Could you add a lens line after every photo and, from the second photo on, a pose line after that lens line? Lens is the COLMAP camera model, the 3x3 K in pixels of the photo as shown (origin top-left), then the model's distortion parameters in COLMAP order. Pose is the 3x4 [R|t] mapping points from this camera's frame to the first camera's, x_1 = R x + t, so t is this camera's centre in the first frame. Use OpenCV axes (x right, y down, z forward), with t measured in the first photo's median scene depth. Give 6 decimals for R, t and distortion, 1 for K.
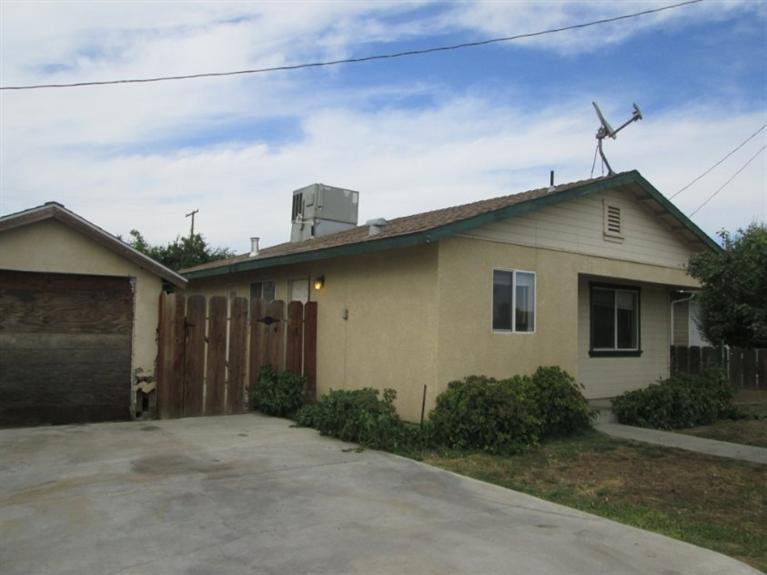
lens RADIAL K [[639.3, 0, 381.1], [0, 639.3, 283.7], [0, 0, 1]] dist [-0.034562, 0.002500]
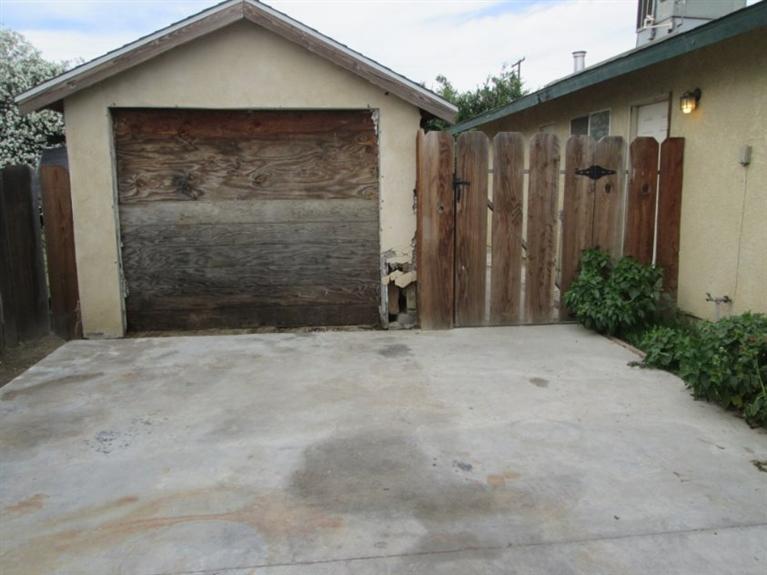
lens RADIAL K [[639.3, 0, 381.1], [0, 639.3, 283.7], [0, 0, 1]] dist [-0.034562, 0.002500]
pose [[0.873082, 0.051981, -0.484794, -0.063591], [0.053522, 0.978074, 0.201261, 0.031716], [0.484626, -0.201664, 0.851157, 0.412774]]
